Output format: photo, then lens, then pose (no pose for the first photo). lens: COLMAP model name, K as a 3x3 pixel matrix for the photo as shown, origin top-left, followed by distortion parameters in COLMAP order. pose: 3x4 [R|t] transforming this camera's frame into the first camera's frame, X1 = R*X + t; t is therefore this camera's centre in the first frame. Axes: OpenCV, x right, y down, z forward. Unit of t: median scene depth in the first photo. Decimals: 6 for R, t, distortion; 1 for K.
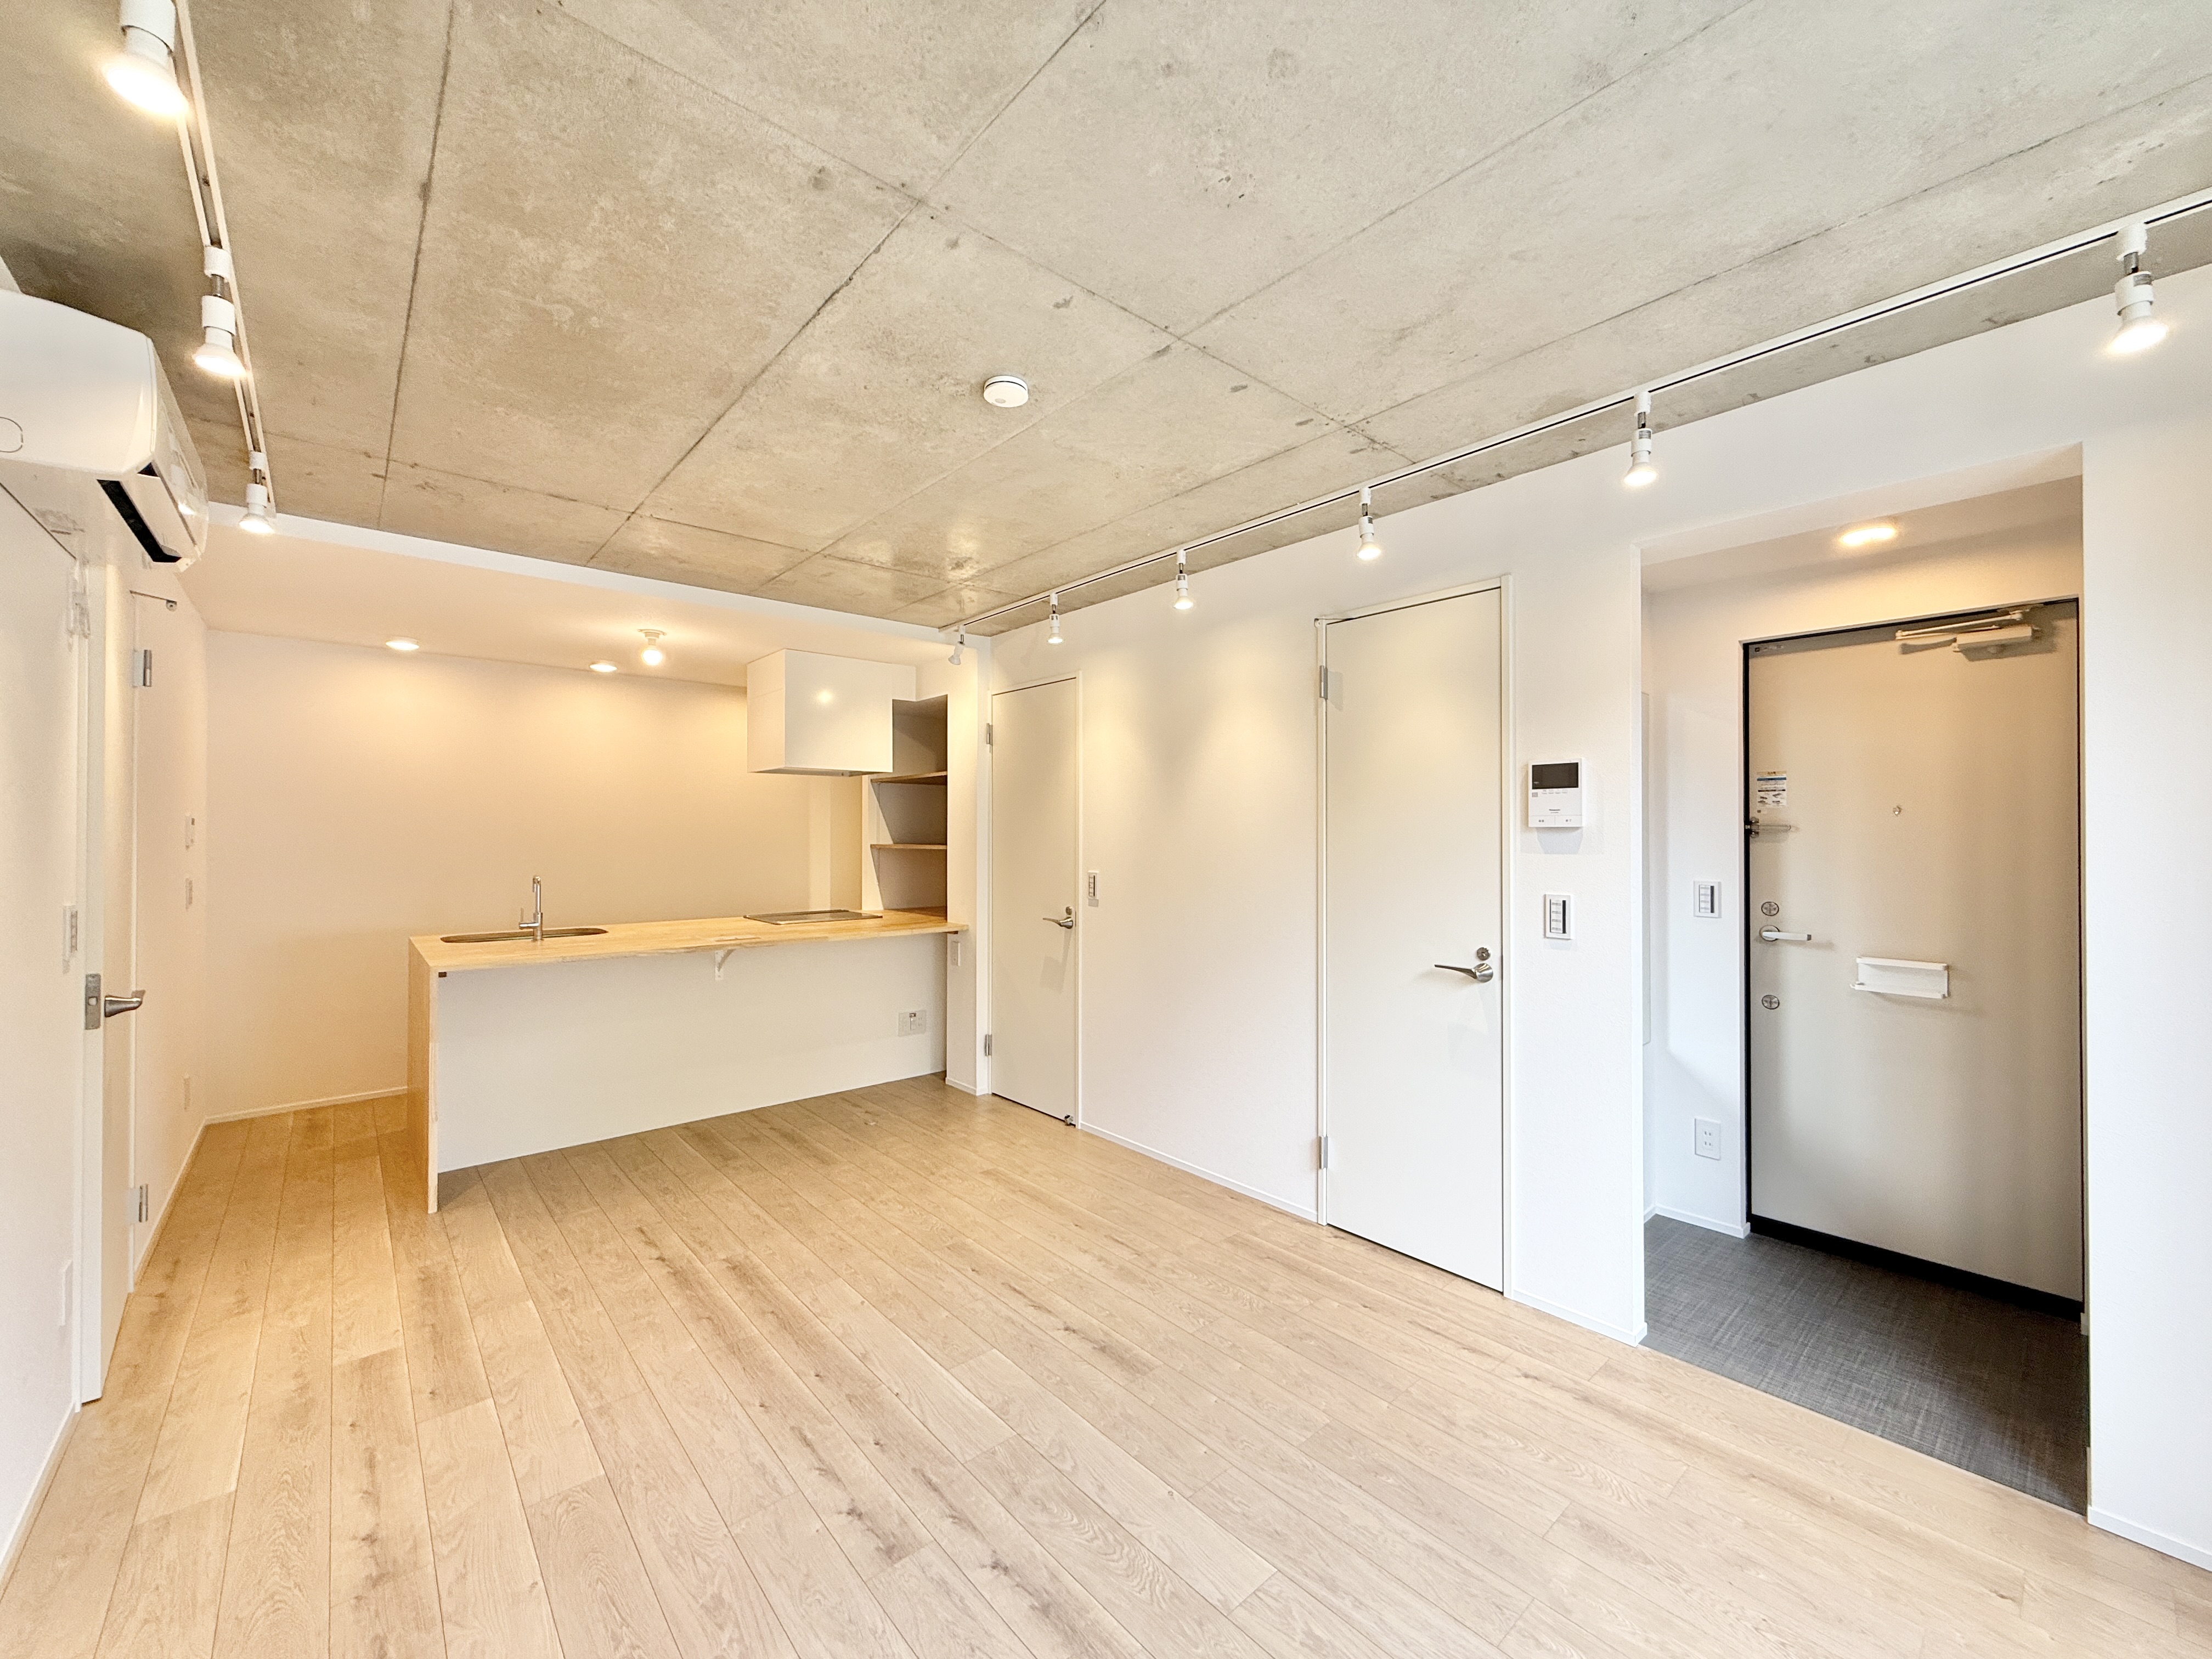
lens RADIAL K [[875.4, 0, 1106.0], [0, 875.4, 829.5], [0, 0, 1]] dist [-0.002155, -0.000229]
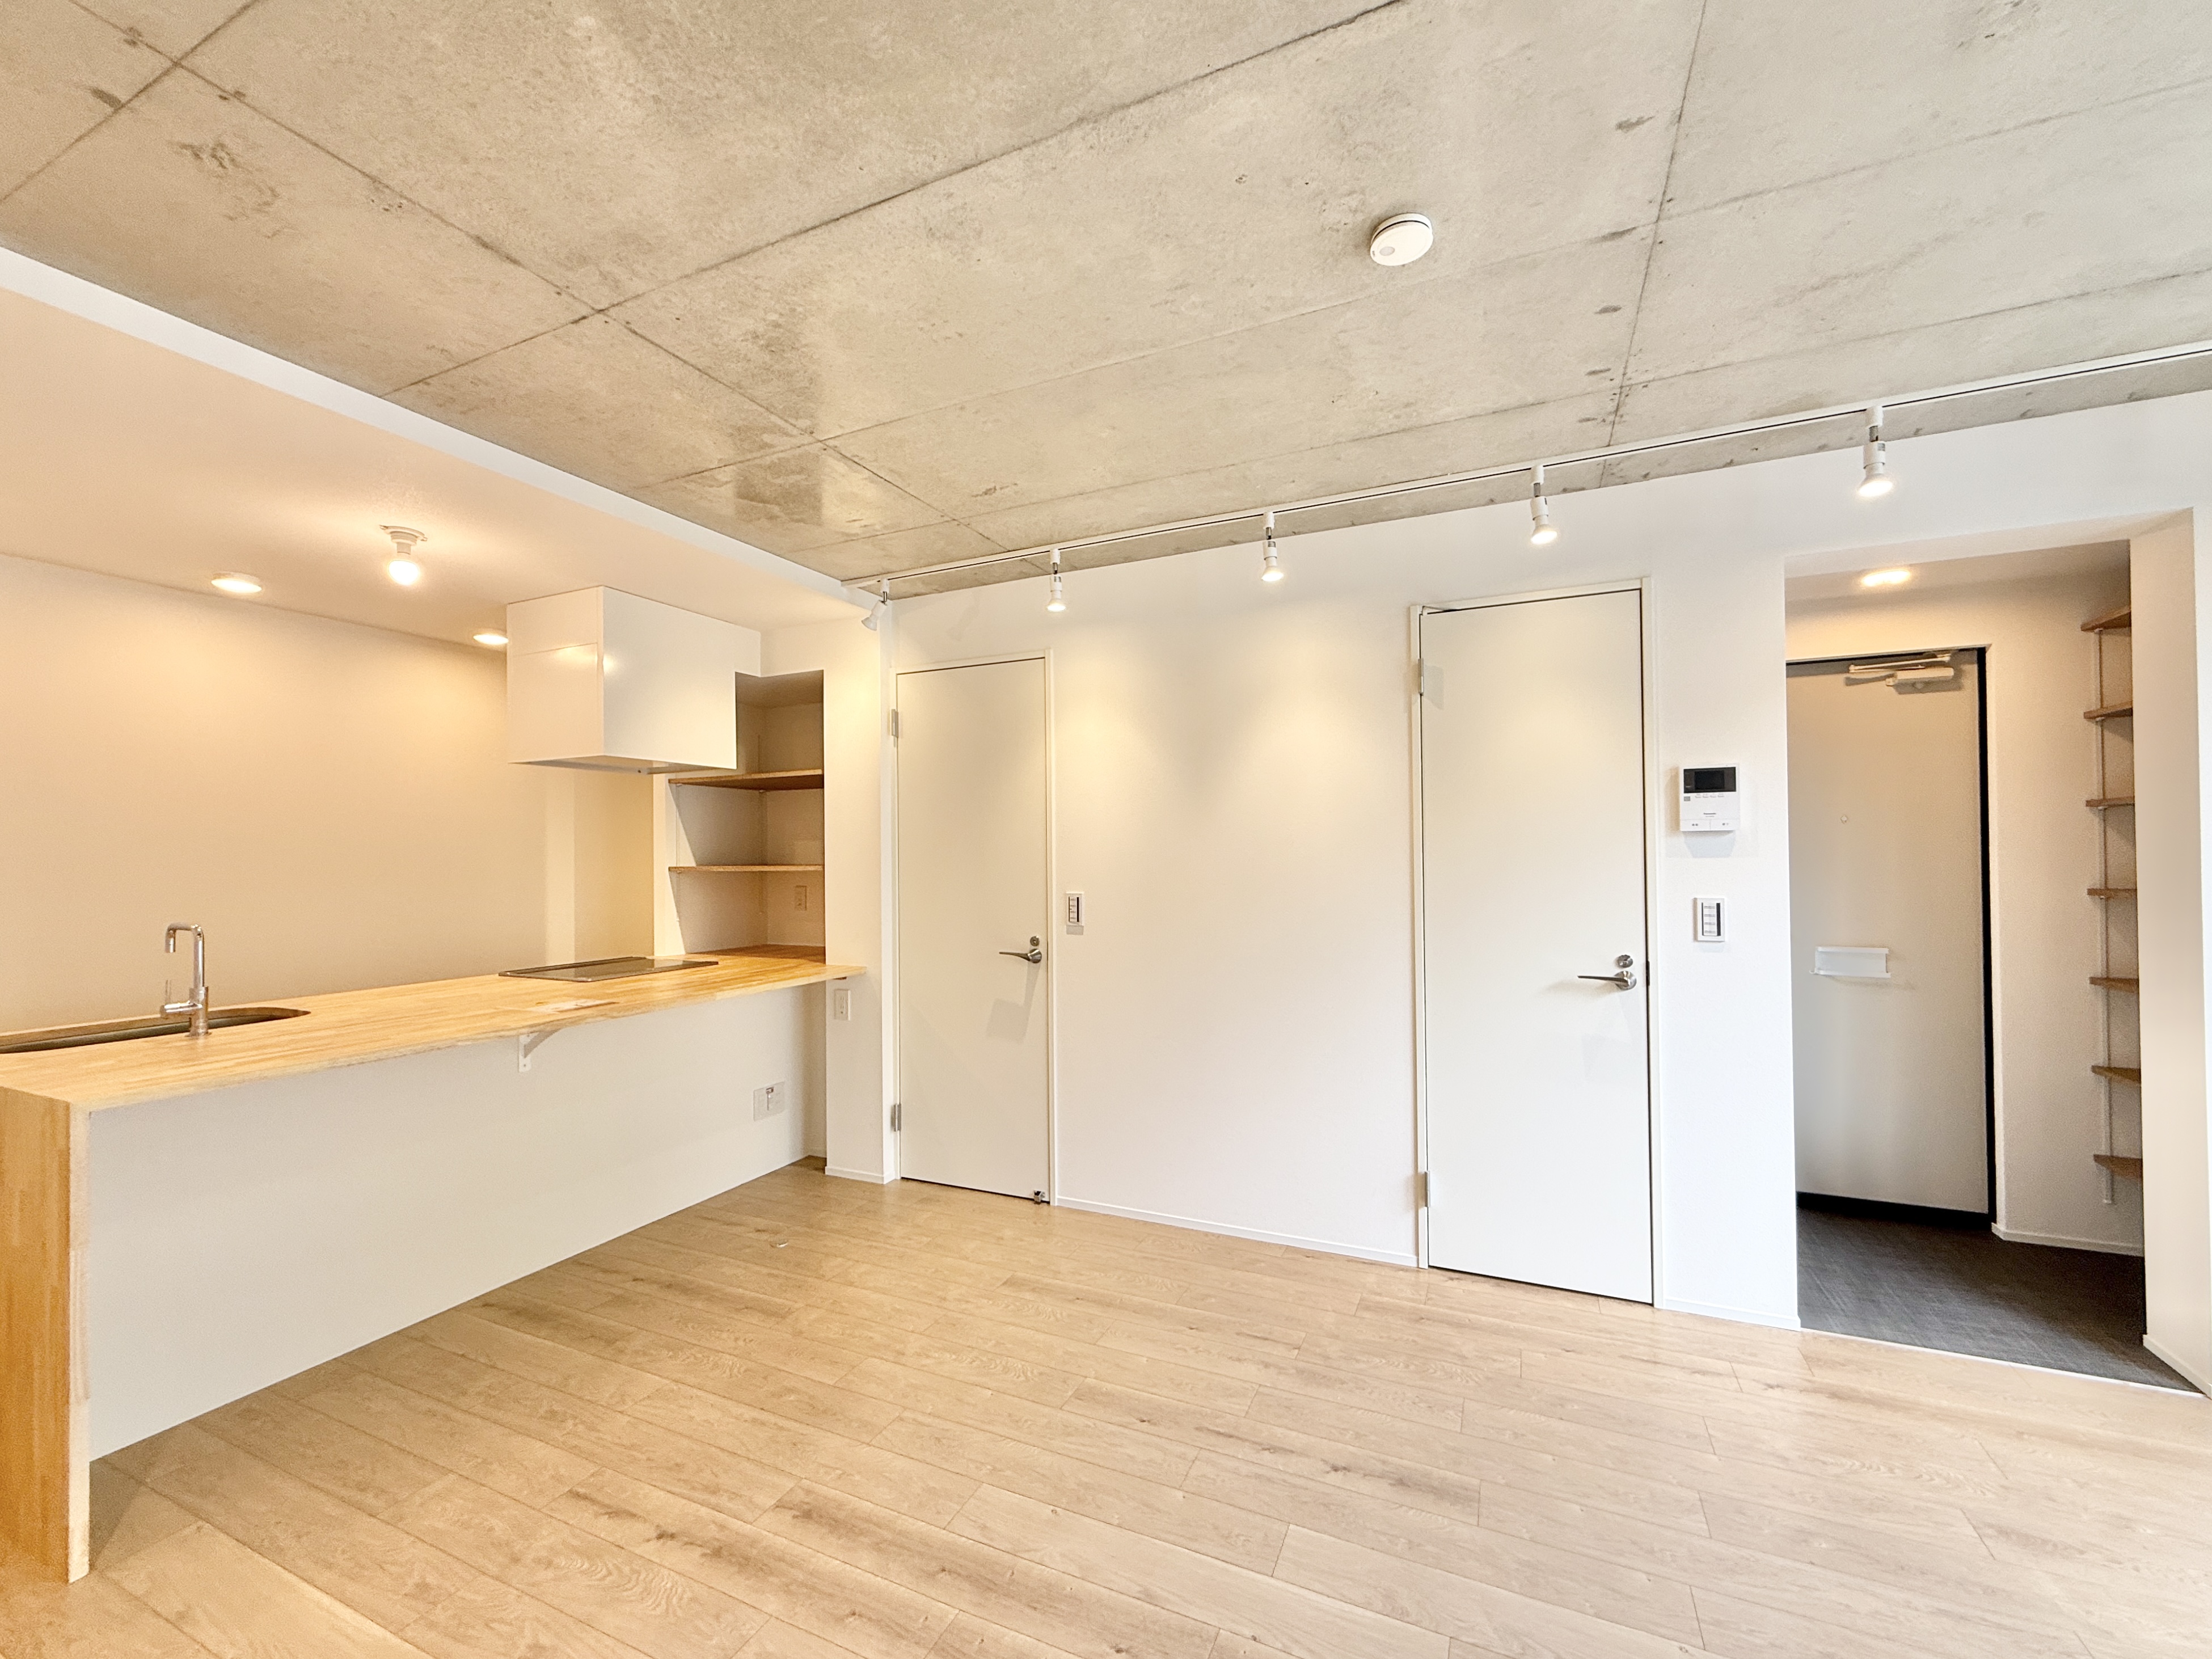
lens RADIAL K [[904.2, 0, 1101.0], [0, 904.2, 849.0], [0, 0, 1]] dist [-0.001995, 0.000077]
pose [[0.913457, -0.005510, 0.406899, -0.459839], [0.007609, 0.999965, -0.003541, 0.013820], [-0.406865, 0.006331, 0.913466, 0.279809]]
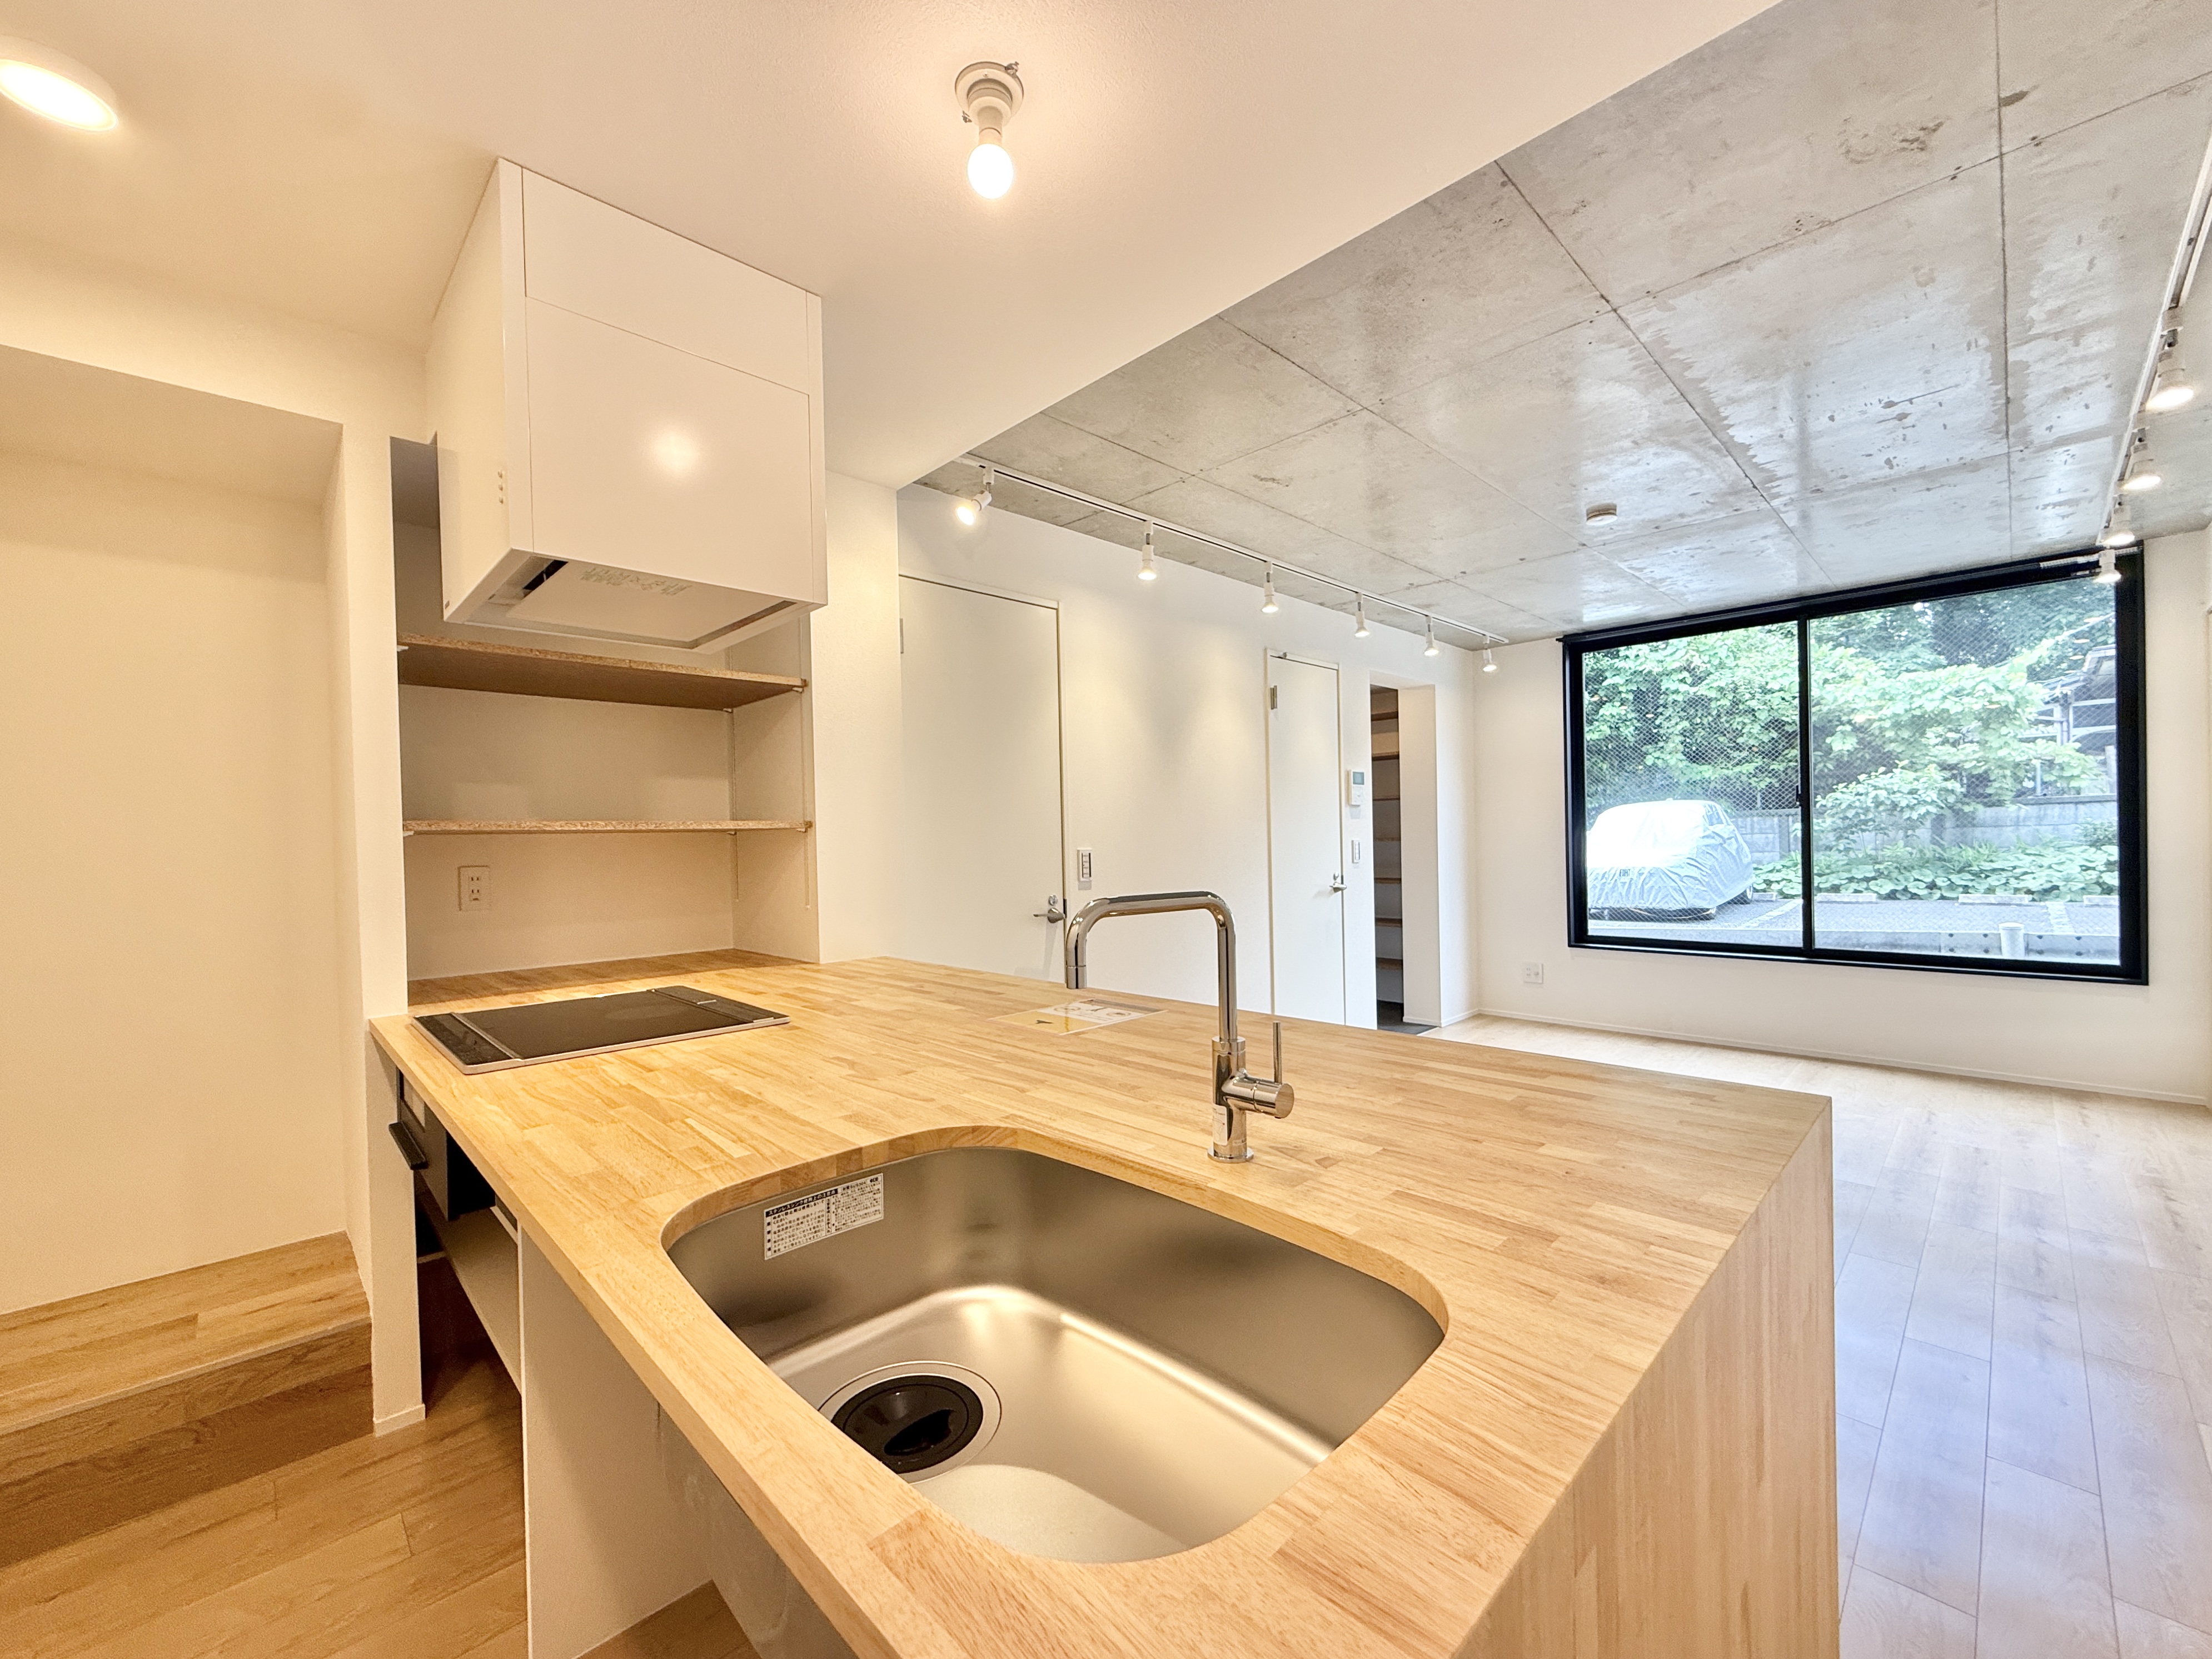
lens RADIAL K [[889.7, 0, 1095.9], [0, 889.7, 830.0], [0, 0, 1]] dist [-0.000370, -0.000062]
pose [[-0.044083, 0.010596, 0.998972, -1.174483], [0.014394, 0.999847, -0.009970, 0.052534], [-0.998924, 0.013940, -0.044228, 1.387338]]
